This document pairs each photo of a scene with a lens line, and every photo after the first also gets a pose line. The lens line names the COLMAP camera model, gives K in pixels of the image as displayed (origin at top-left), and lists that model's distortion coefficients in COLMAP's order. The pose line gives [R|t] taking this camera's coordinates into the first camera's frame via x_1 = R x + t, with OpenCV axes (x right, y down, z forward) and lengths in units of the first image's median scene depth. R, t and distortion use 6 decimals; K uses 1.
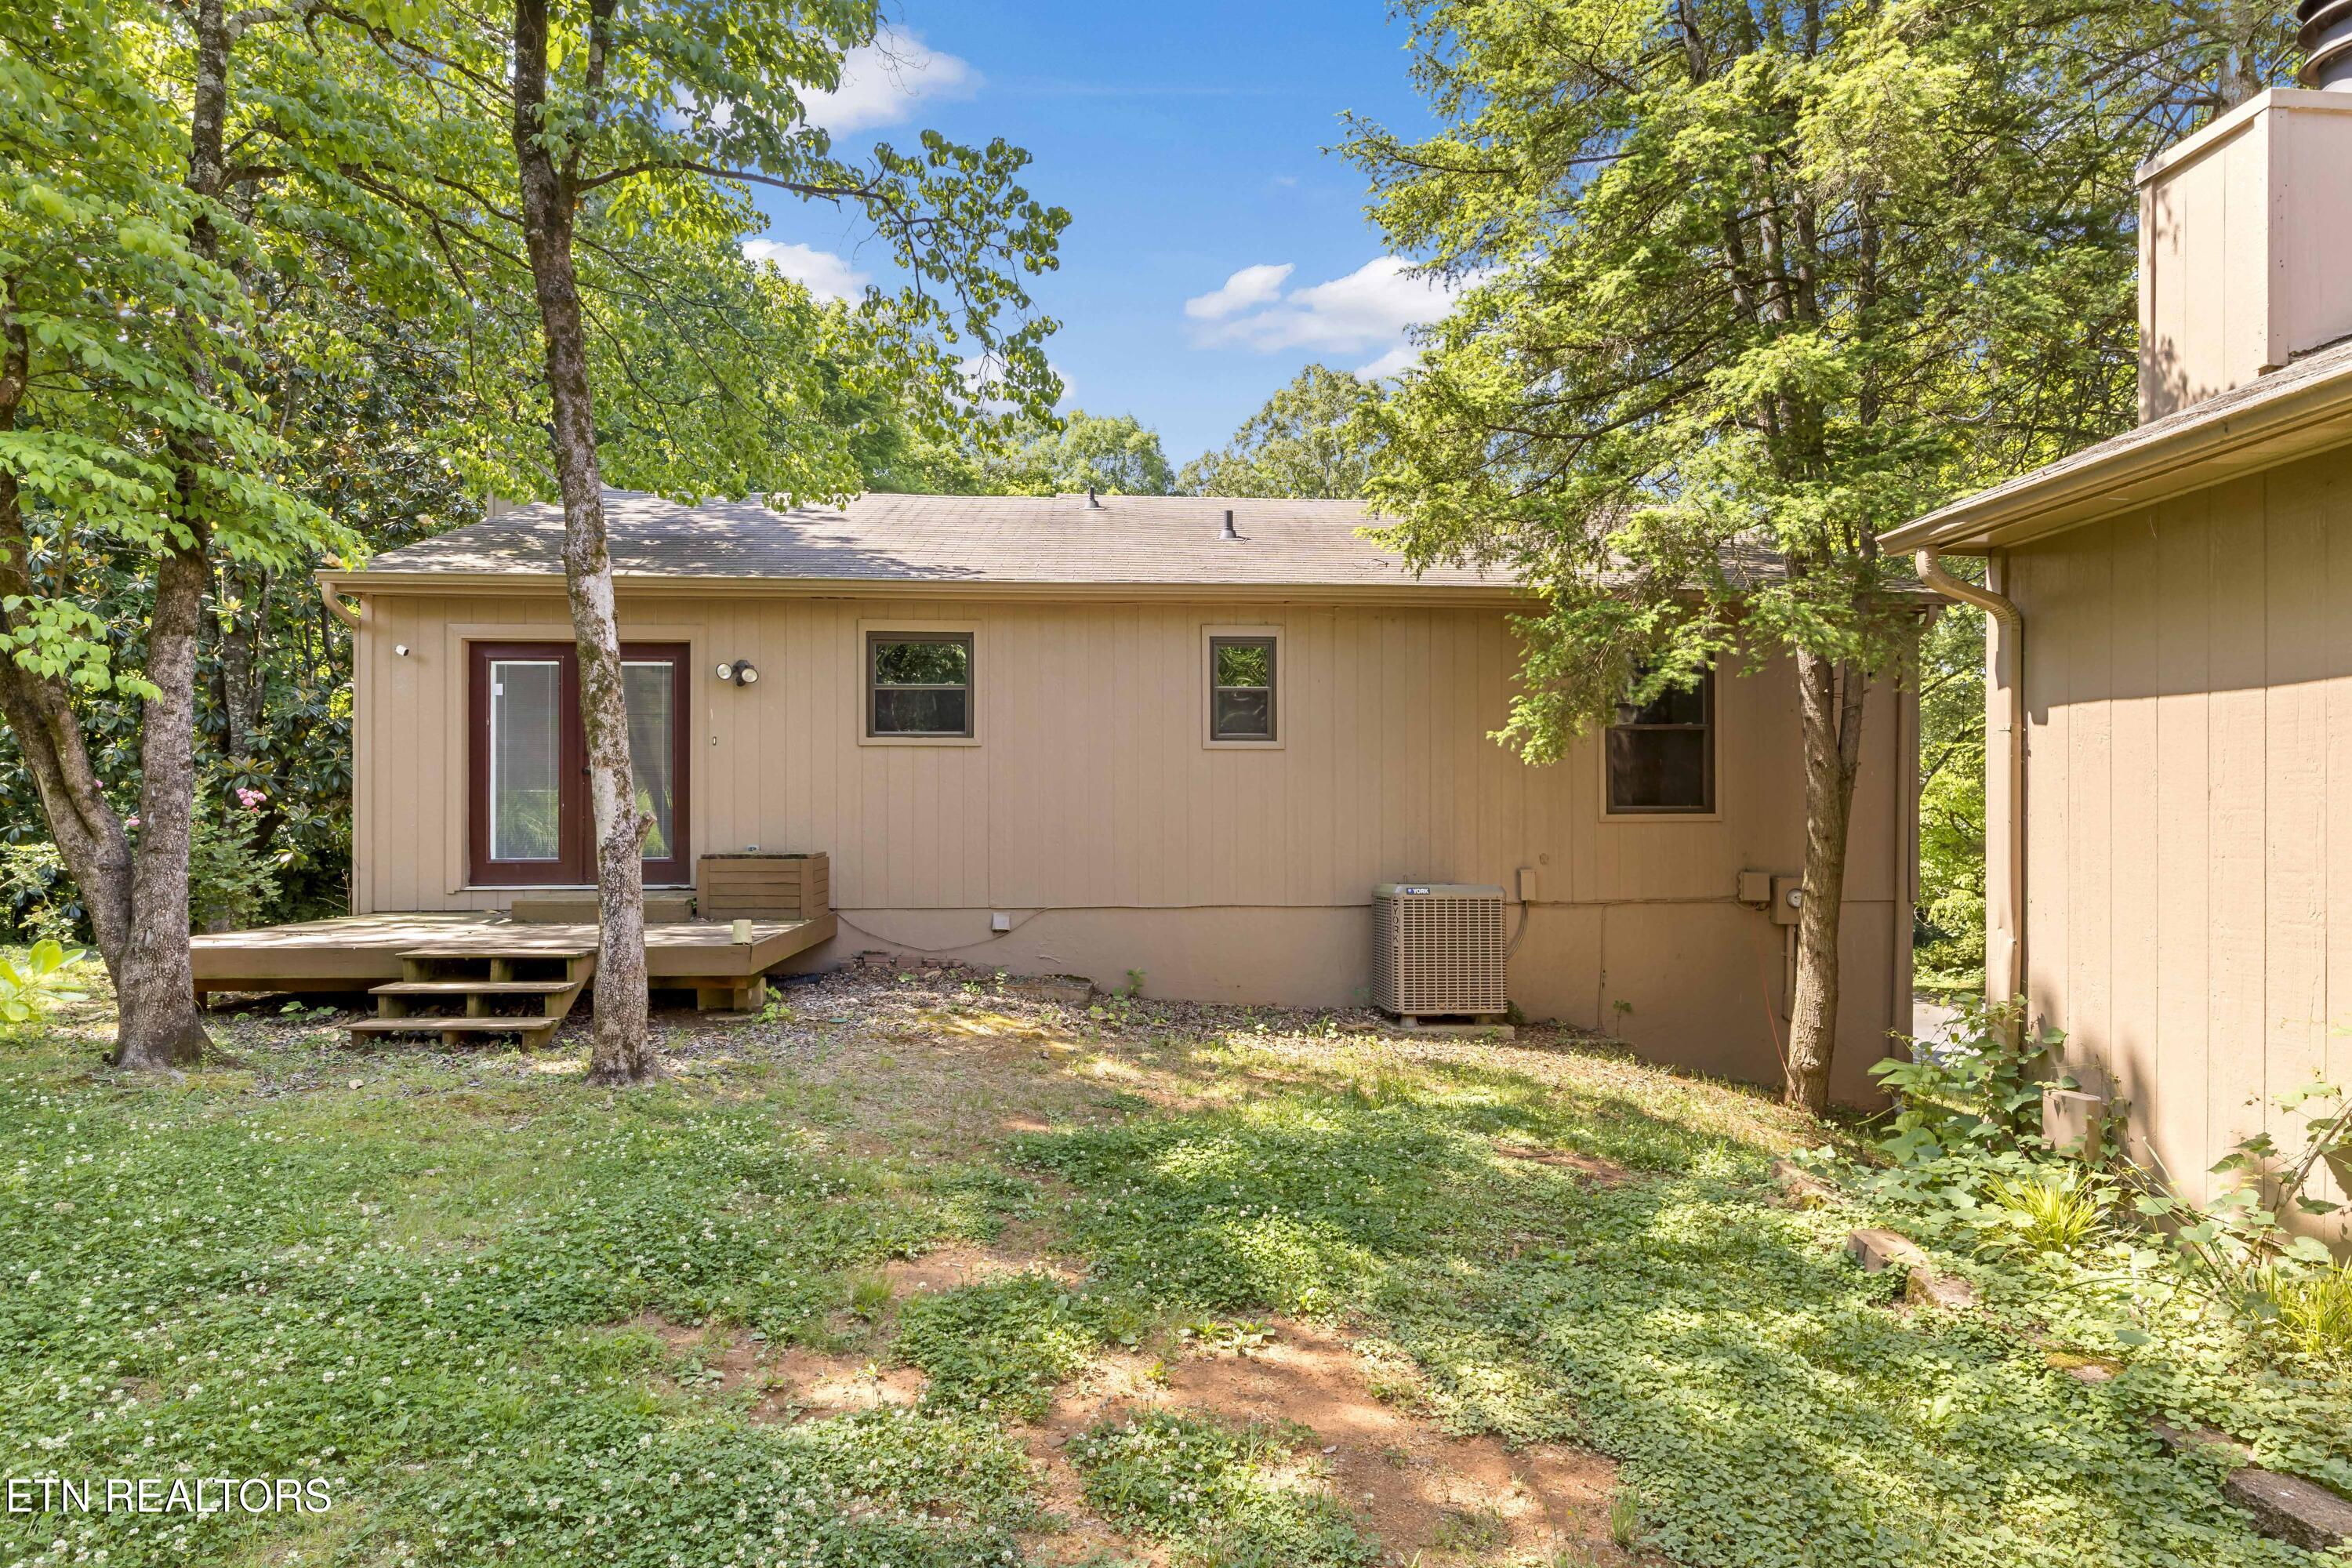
lens RADIAL K [[1192.7, 0, 1178.9], [0, 1192.7, 803.4], [0, 0, 1]] dist [-0.000354, 0.000617]
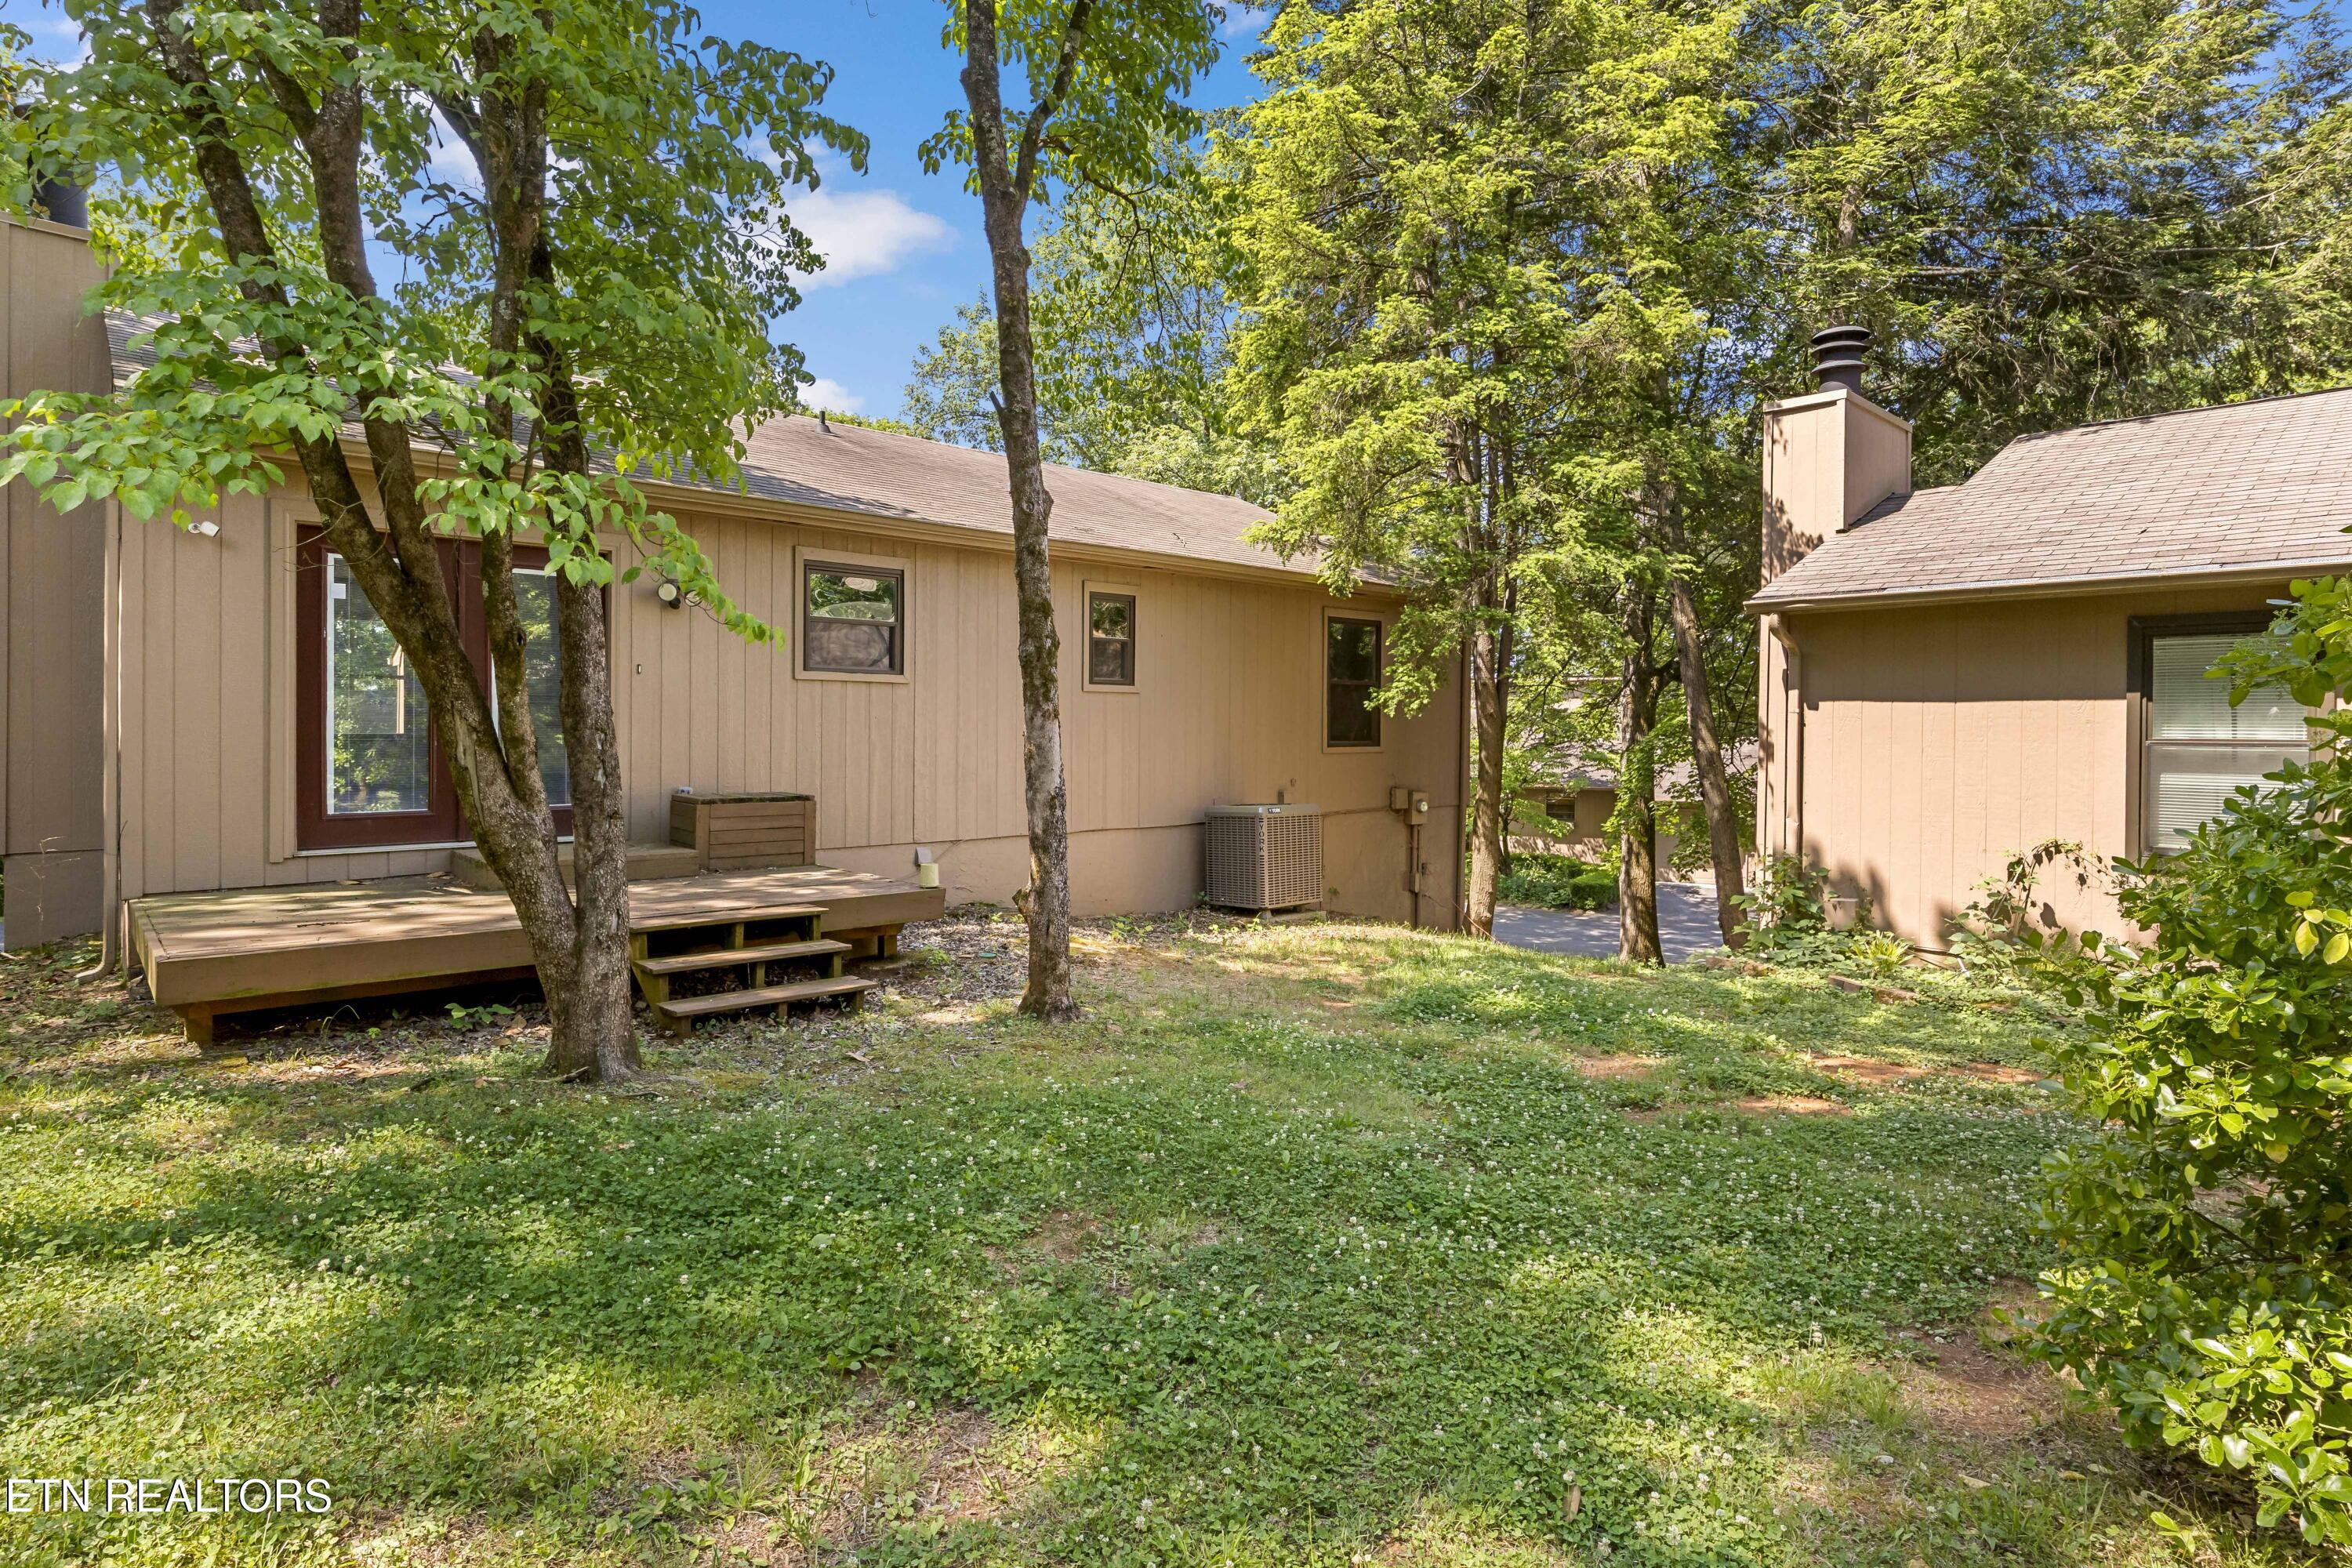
lens RADIAL K [[1192.7, 0, 1188.9], [0, 1192.7, 762.4], [0, 0, 1]] dist [-0.000354, 0.000617]
pose [[0.777141, -0.011494, 0.629221, -0.871956], [-0.010330, 0.999466, 0.031015, -0.021805], [-0.629241, -0.030603, 0.776607, 0.094676]]
